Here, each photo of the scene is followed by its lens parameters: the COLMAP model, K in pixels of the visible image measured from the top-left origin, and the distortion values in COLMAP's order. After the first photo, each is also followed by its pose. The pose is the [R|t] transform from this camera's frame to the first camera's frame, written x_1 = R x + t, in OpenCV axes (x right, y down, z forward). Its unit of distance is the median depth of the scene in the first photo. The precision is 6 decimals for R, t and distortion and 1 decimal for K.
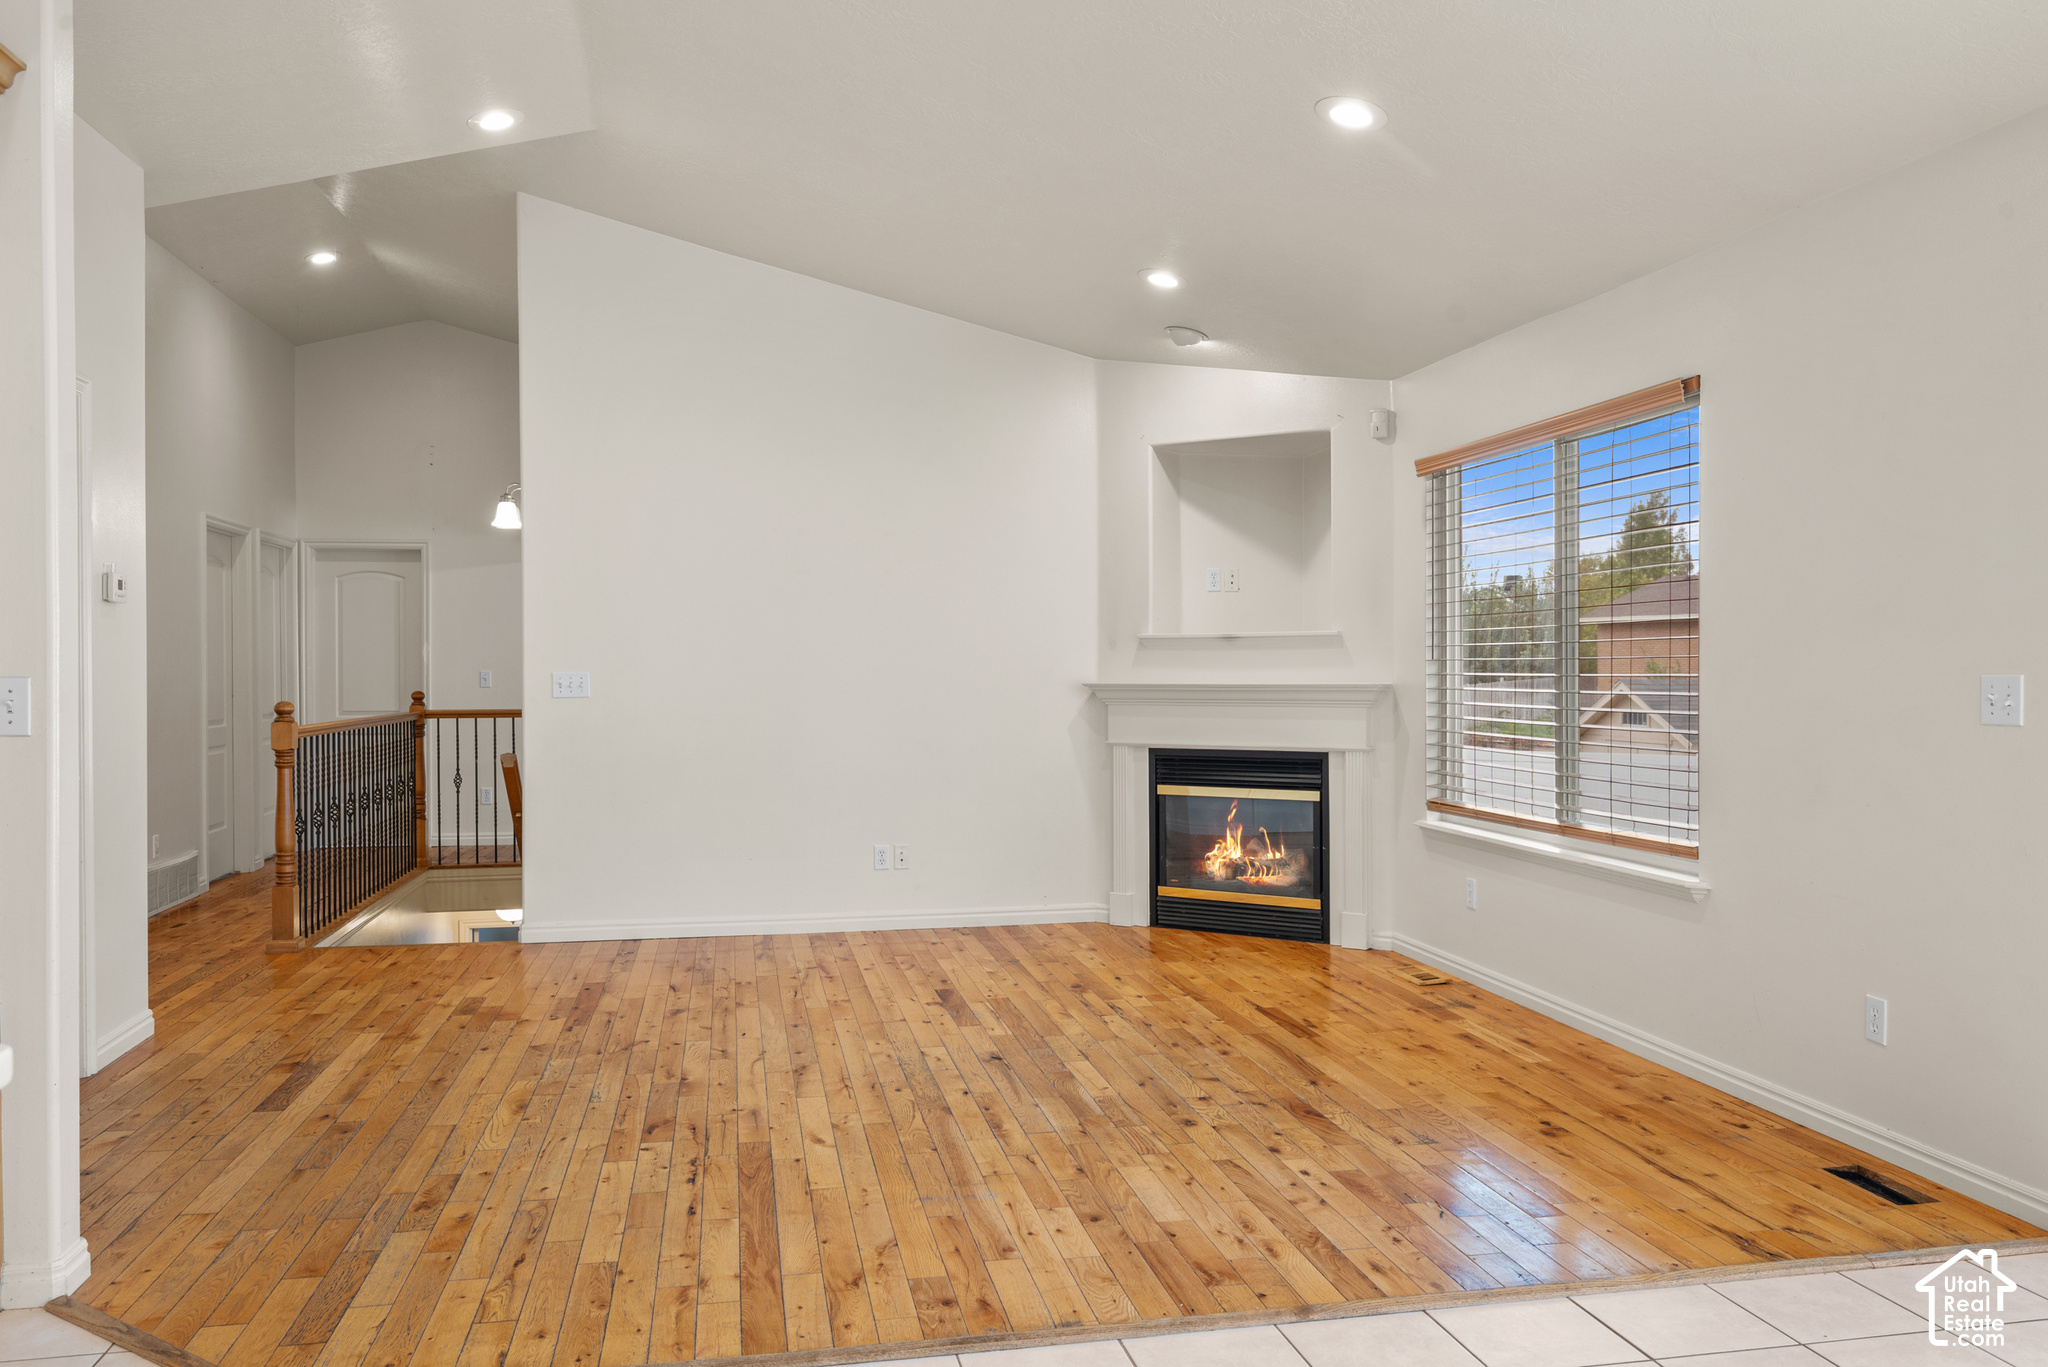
lens RADIAL K [[1535.1, 0, 1027.9], [0, 1535.1, 680.2], [0, 0, 1]] dist [0.001178, 0.000453]
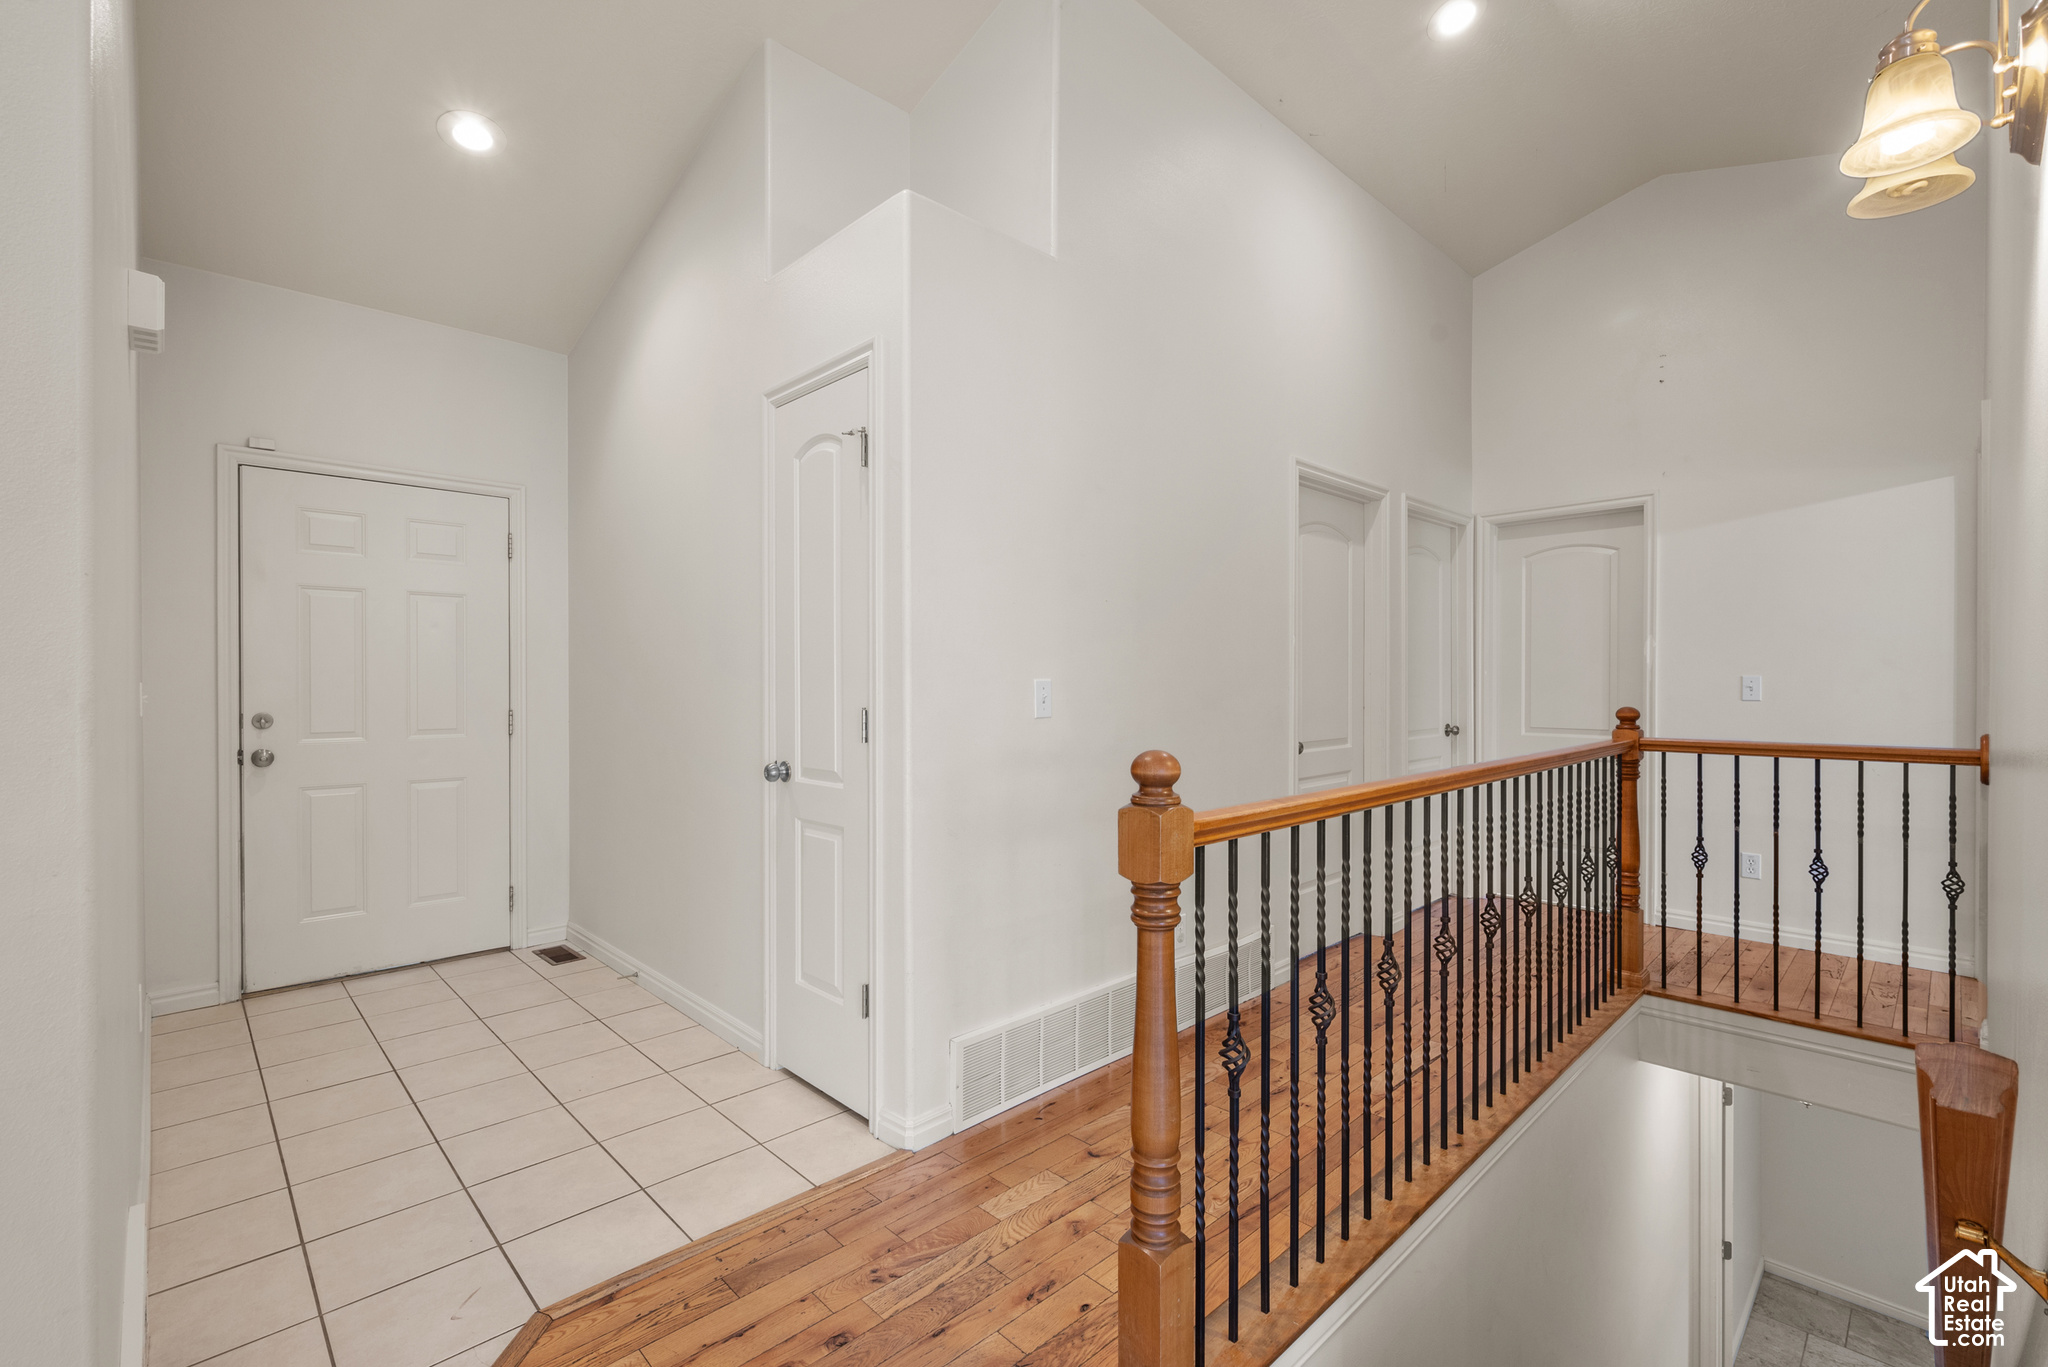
lens RADIAL K [[898.8, 0, 1020.9], [0, 898.8, 689.4], [0, 0, 1]] dist [-0.004244, -0.000442]
pose [[0.533353, 0.009769, -0.845836, -0.215770], [-0.005542, 0.999952, 0.008054, -0.002200], [0.845875, 0.000392, 0.533382, 0.584863]]
